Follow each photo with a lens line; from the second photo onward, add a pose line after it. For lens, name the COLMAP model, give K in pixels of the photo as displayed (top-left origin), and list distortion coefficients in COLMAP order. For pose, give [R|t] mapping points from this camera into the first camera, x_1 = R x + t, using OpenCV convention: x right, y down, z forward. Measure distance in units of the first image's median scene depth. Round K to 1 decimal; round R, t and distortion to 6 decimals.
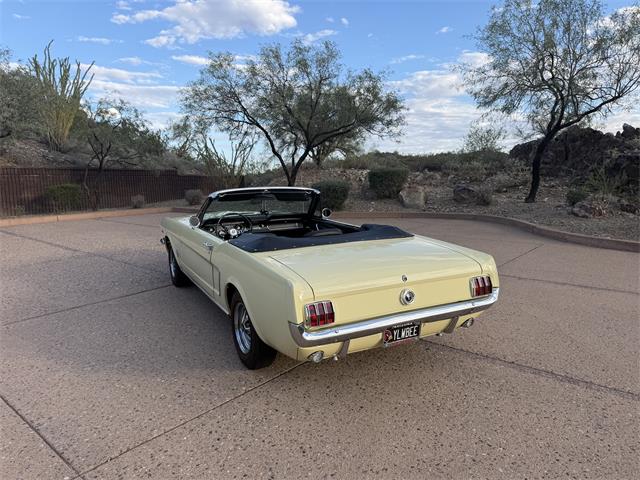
lens RADIAL K [[458.0, 0, 318.5], [0, 458.0, 236.5], [0, 0, 1]] dist [0.039467, -0.059008]
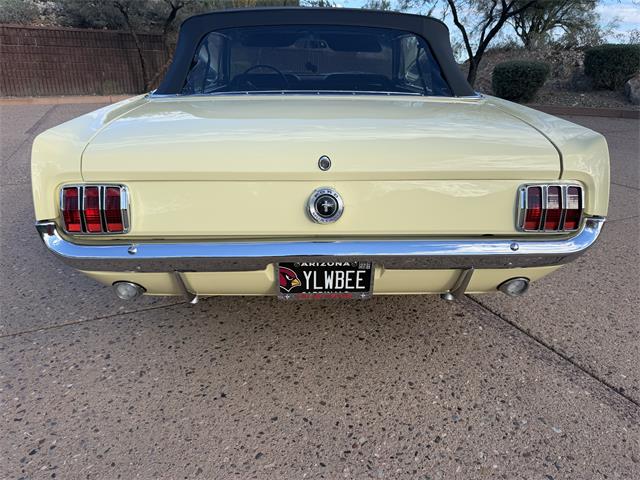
lens RADIAL K [[458.0, 0, 323.9], [0, 458.0, 240.7], [0, 0, 1]] dist [0.039467, -0.059008]
pose [[0.897676, 0.172169, -0.405629, 0.086039], [-0.080986, 0.969293, 0.232191, 0.014197], [0.433150, -0.175582, 0.884055, 0.136525]]
